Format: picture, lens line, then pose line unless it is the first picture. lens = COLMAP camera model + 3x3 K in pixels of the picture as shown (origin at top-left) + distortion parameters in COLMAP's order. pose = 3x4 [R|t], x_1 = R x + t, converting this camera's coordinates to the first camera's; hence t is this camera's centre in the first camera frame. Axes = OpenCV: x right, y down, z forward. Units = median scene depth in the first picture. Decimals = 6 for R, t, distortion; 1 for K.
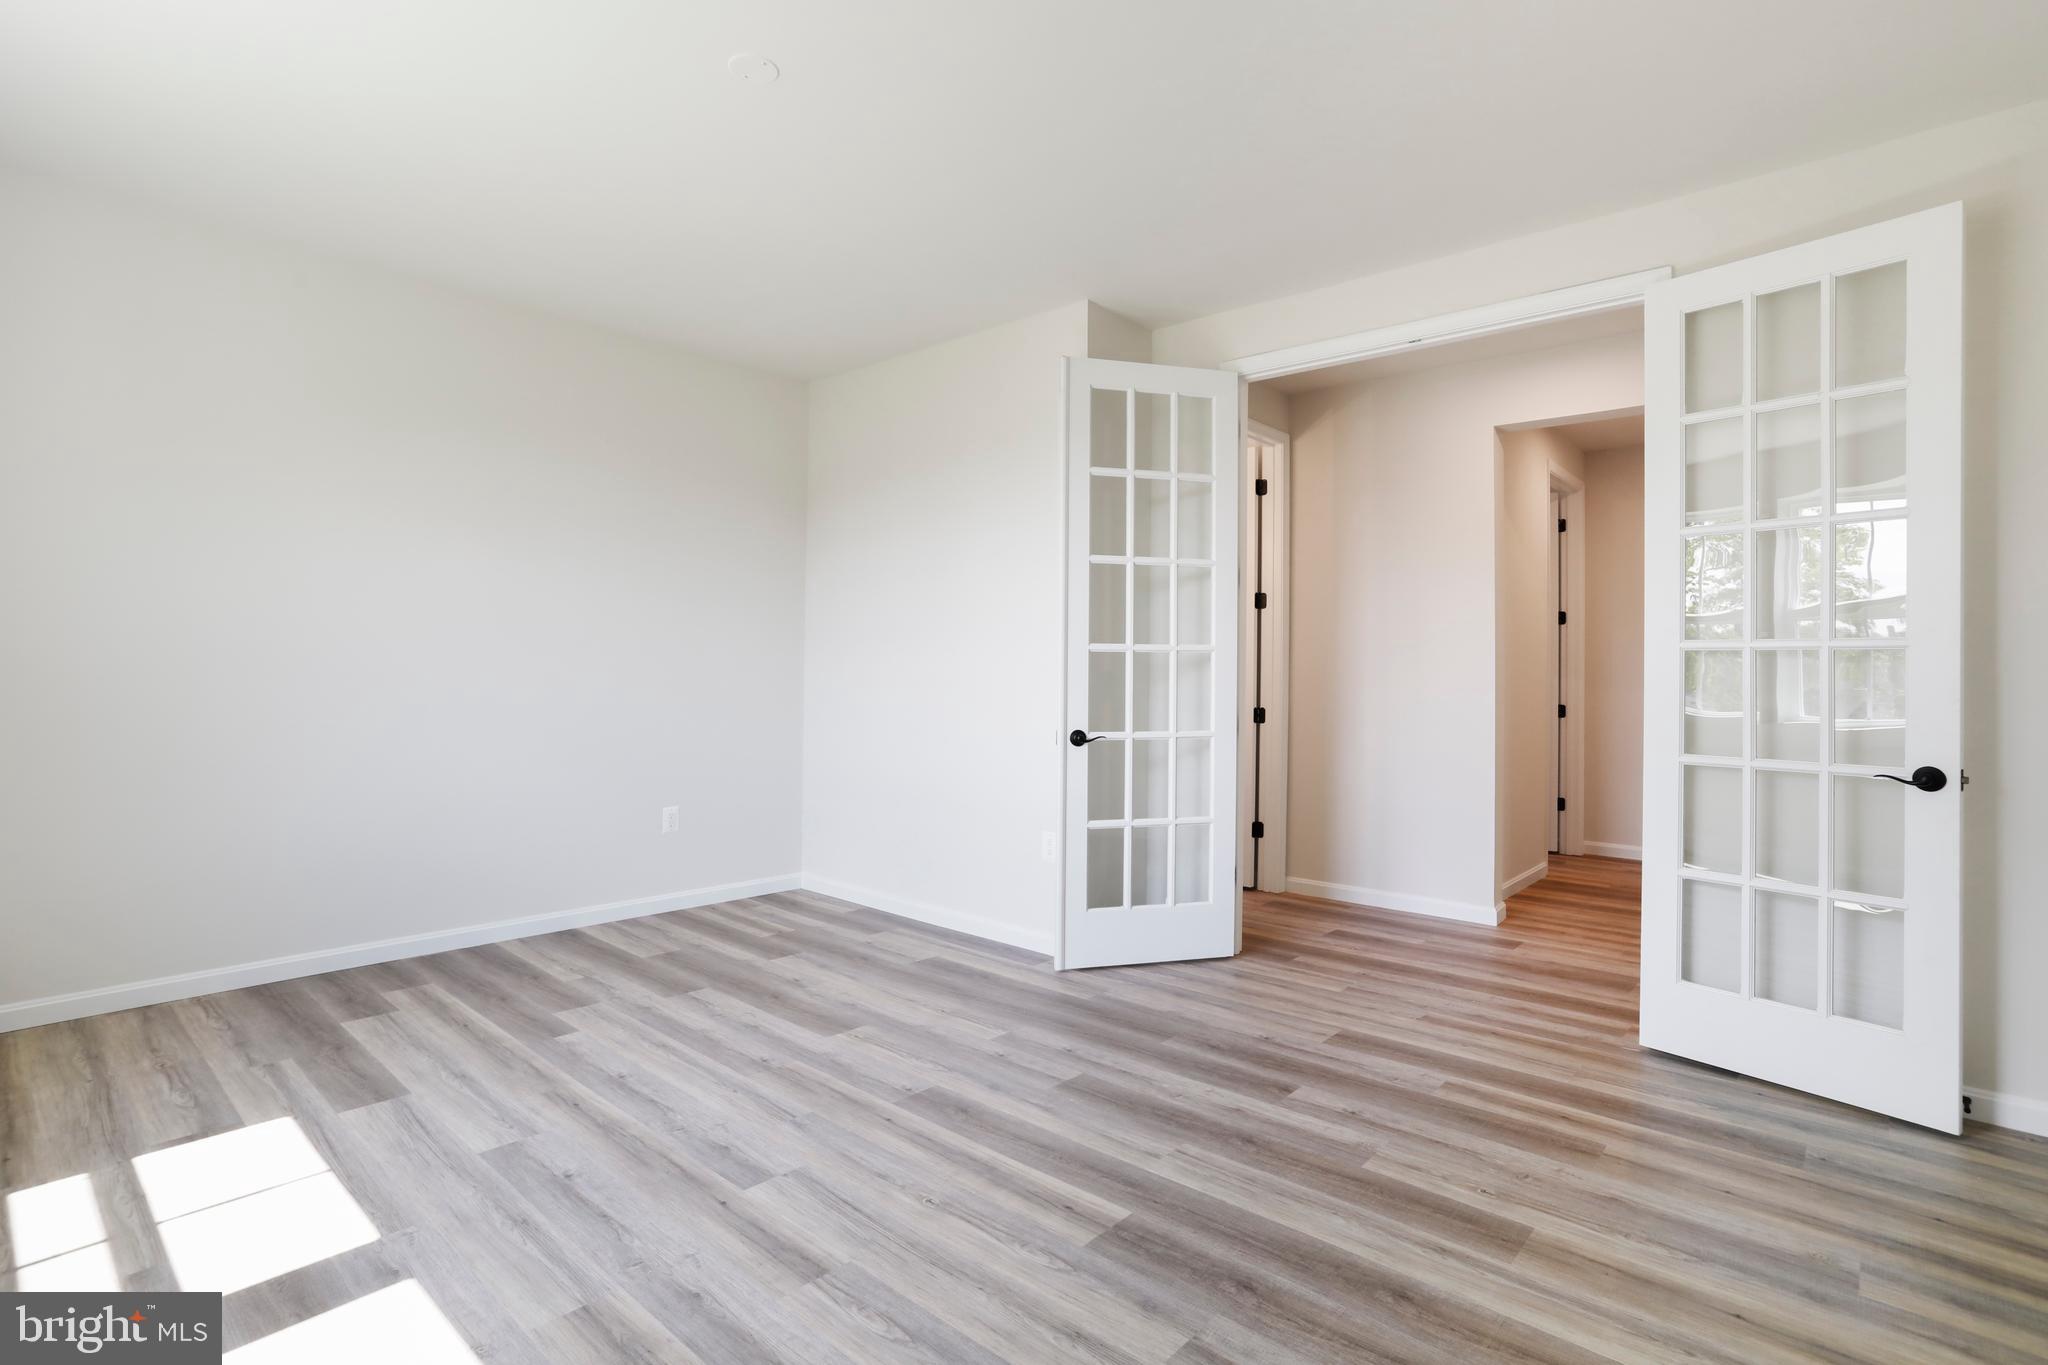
lens RADIAL K [[988.4, 0, 1024.9], [0, 988.4, 667.1], [0, 0, 1]] dist [-0.061861, 0.034457]
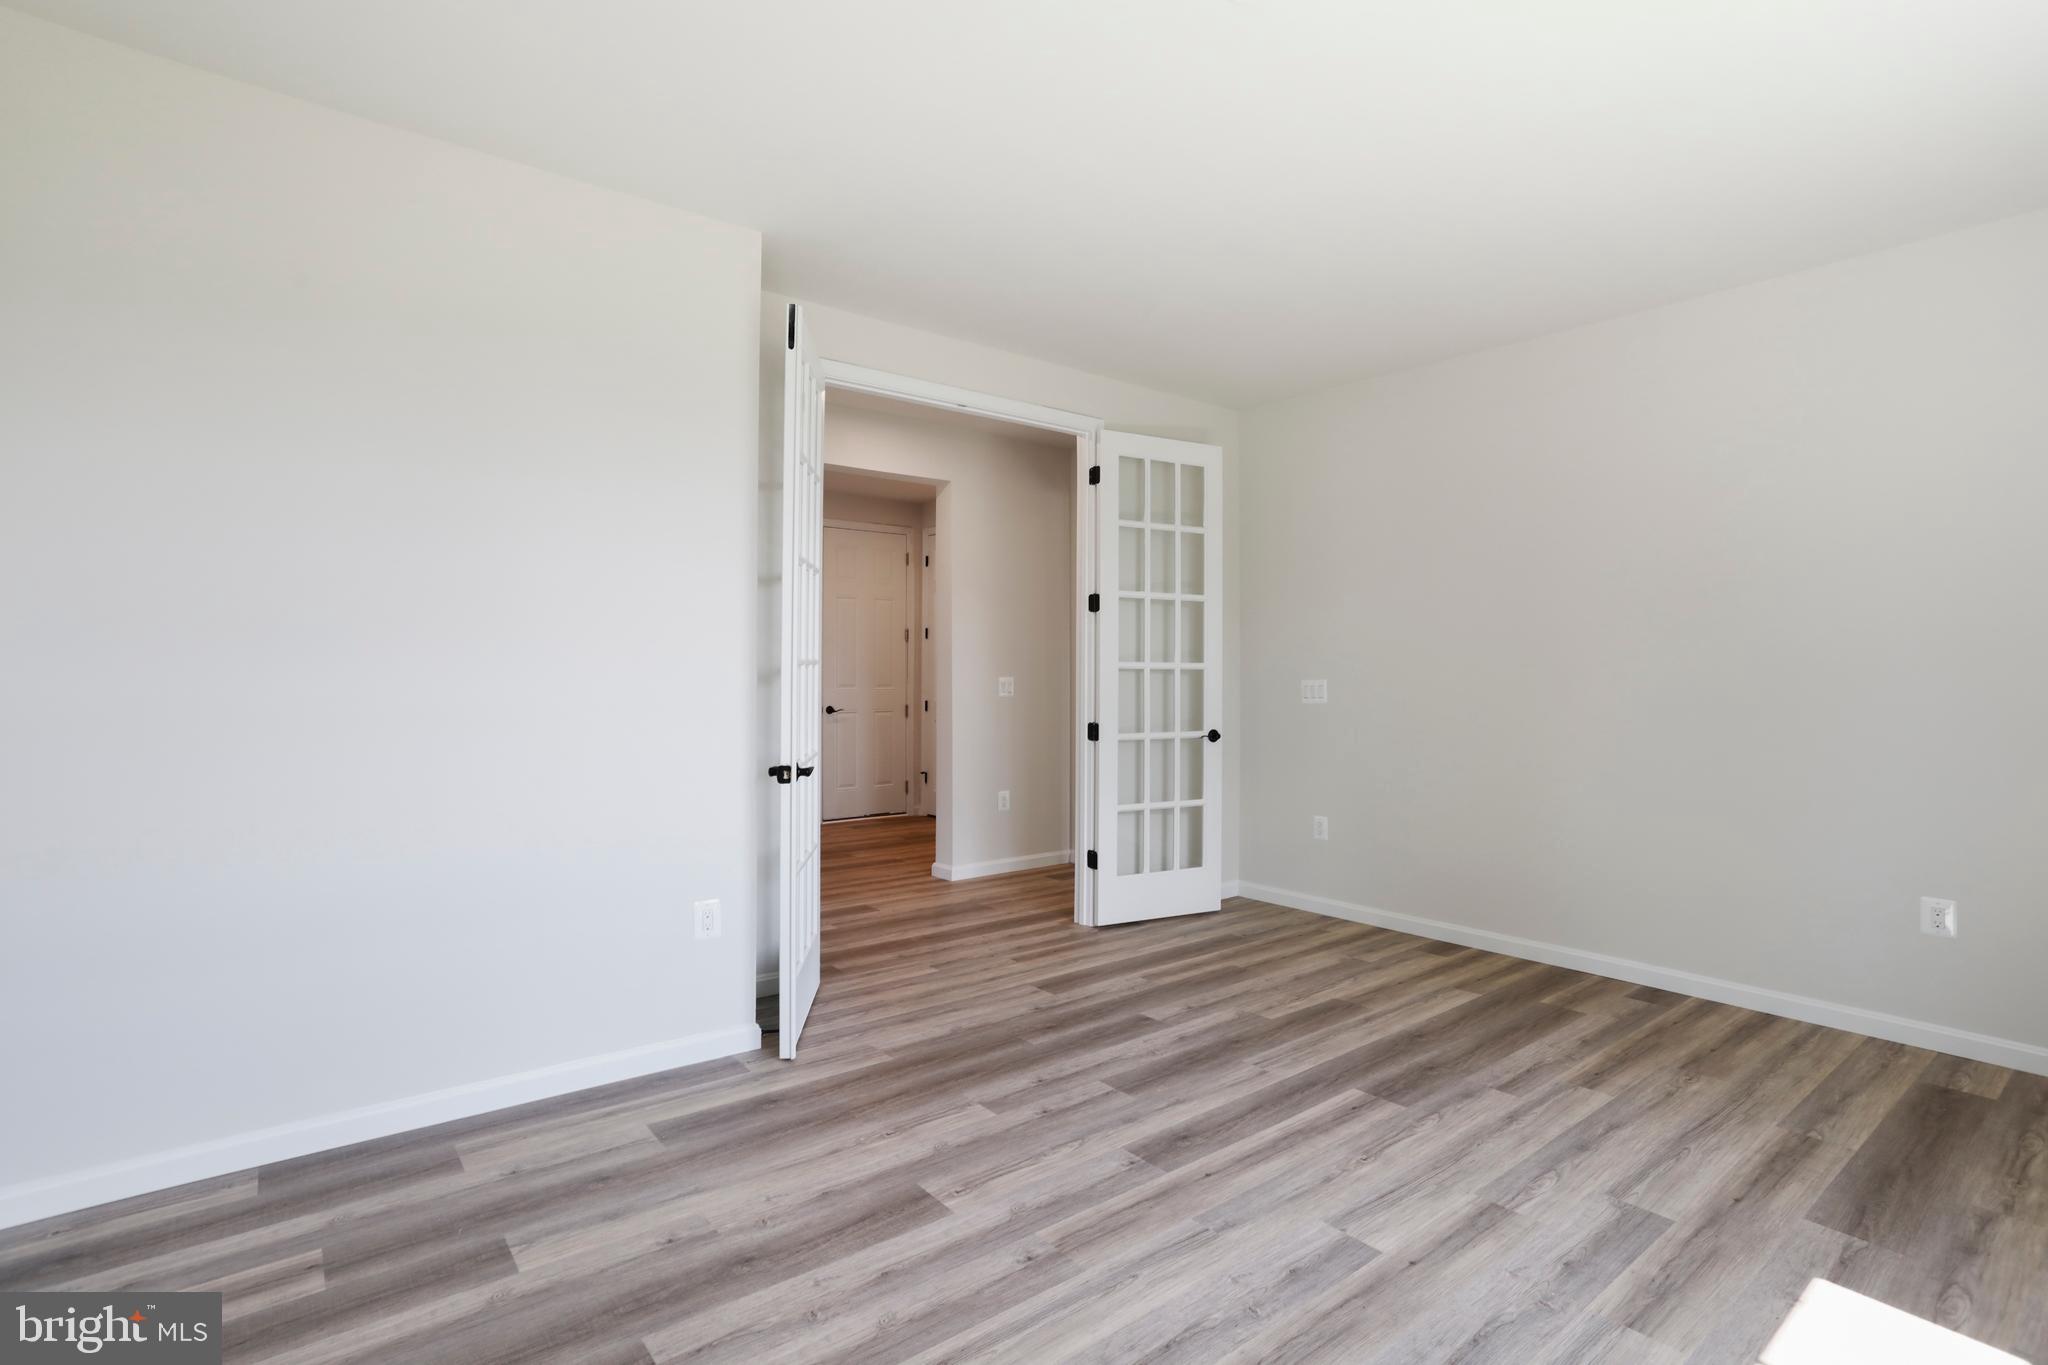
lens RADIAL K [[988.4, 0, 1024.9], [0, 988.4, 667.1], [0, 0, 1]] dist [-0.061861, 0.034457]
pose [[0.173286, -0.005865, 0.984854, -0.987042], [-0.008135, 0.999940, 0.007386, -0.032087], [-0.984838, -0.009292, 0.173228, 0.912083]]
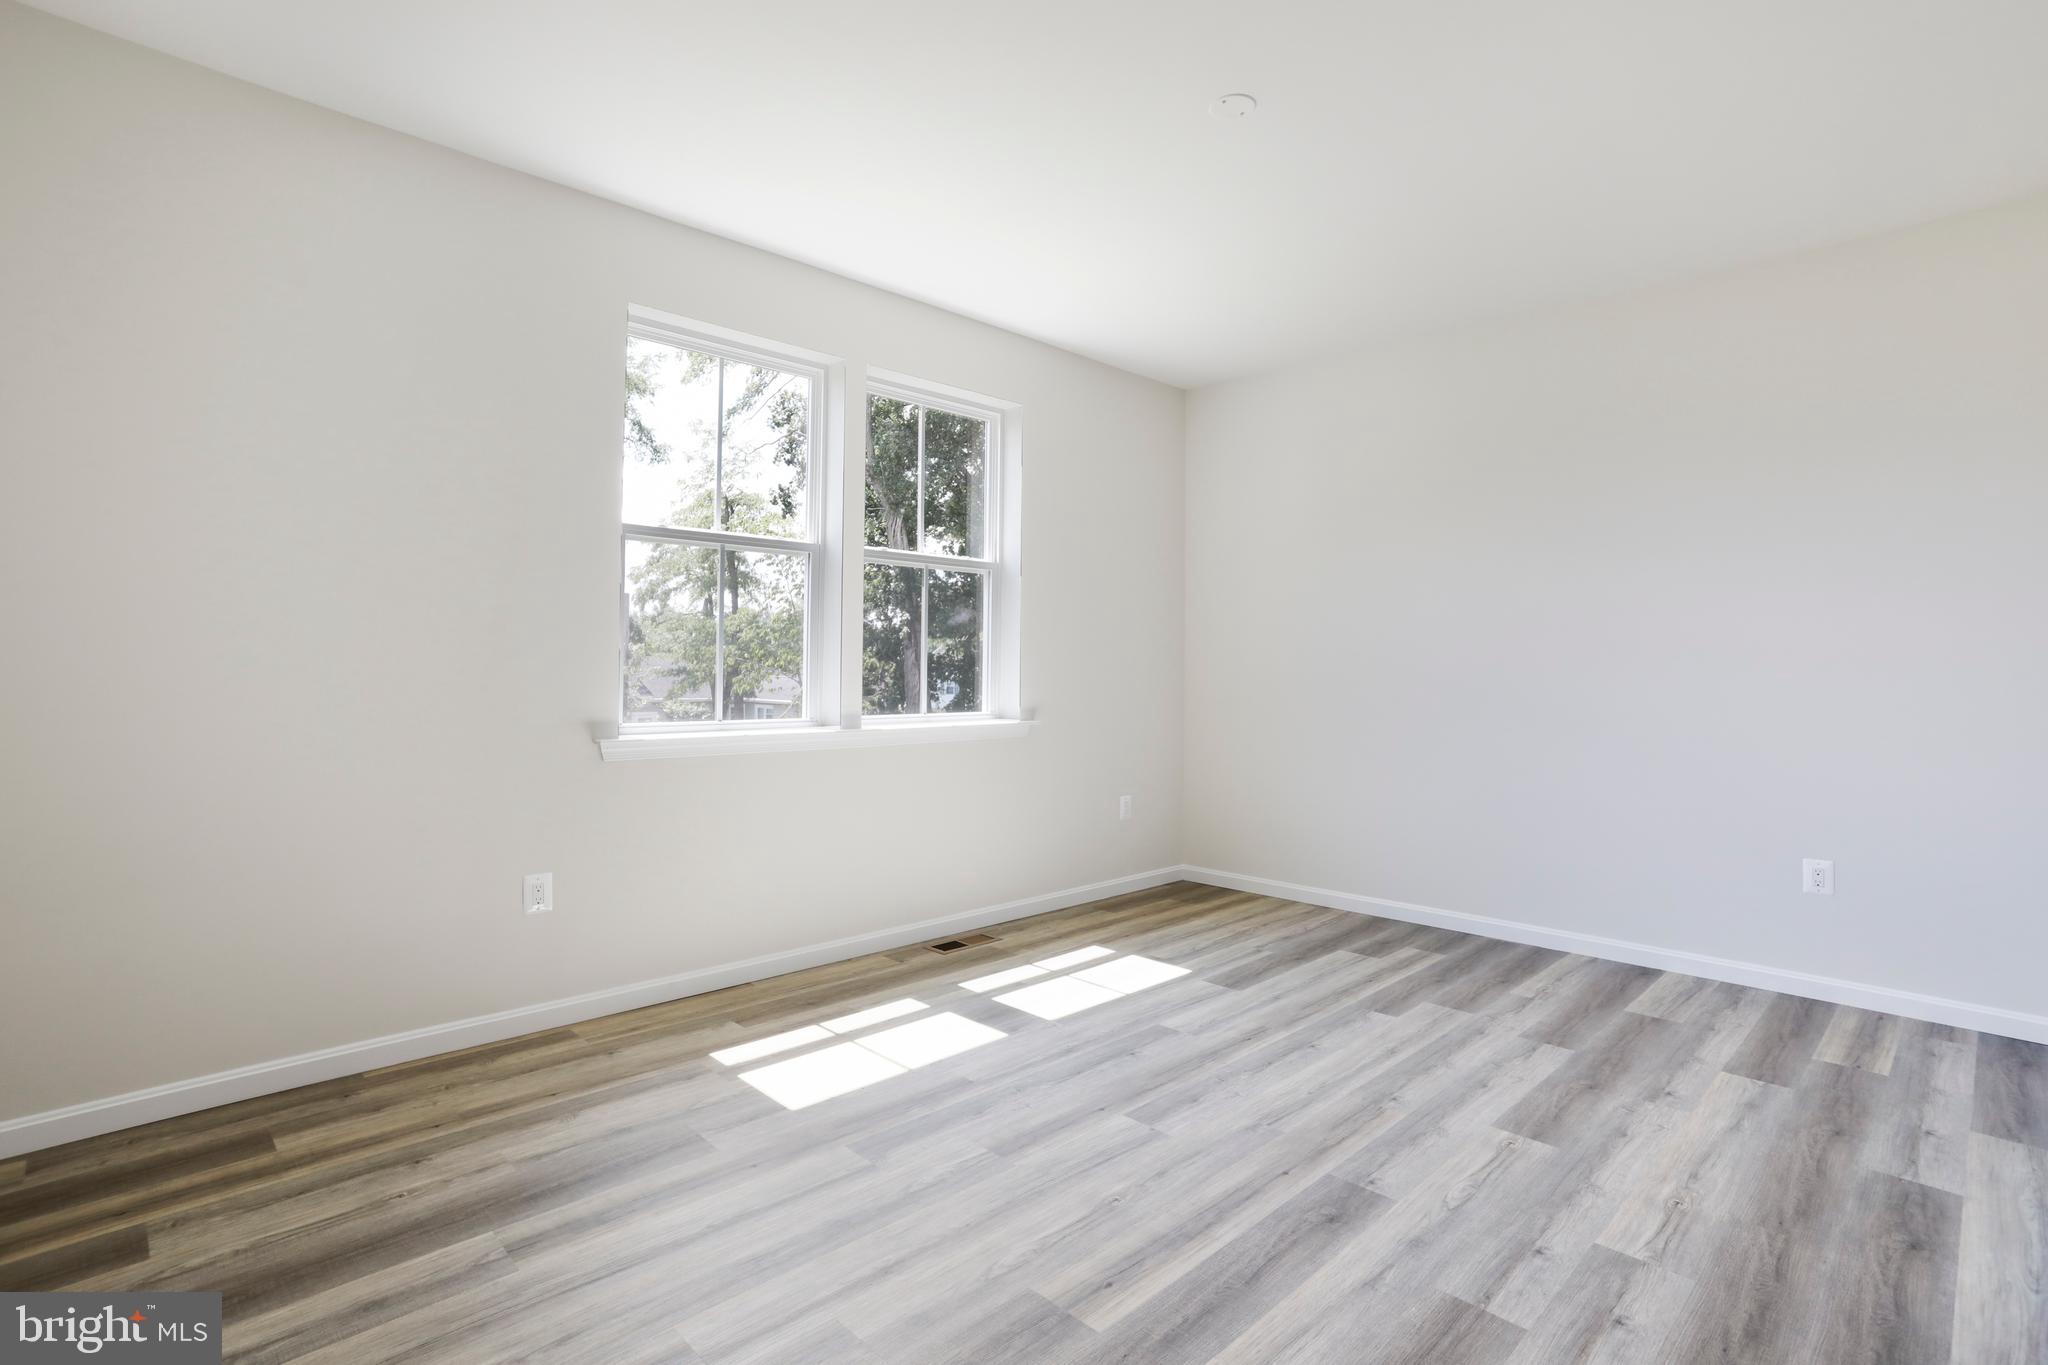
lens RADIAL K [[988.4, 0, 1024.9], [0, 988.4, 667.1], [0, 0, 1]] dist [-0.061861, 0.034457]
pose [[-0.067305, -0.015026, -0.997619, 0.688953], [-0.003596, 0.999884, -0.014817, 0.014470], [0.997726, 0.002590, -0.067351, 0.737237]]
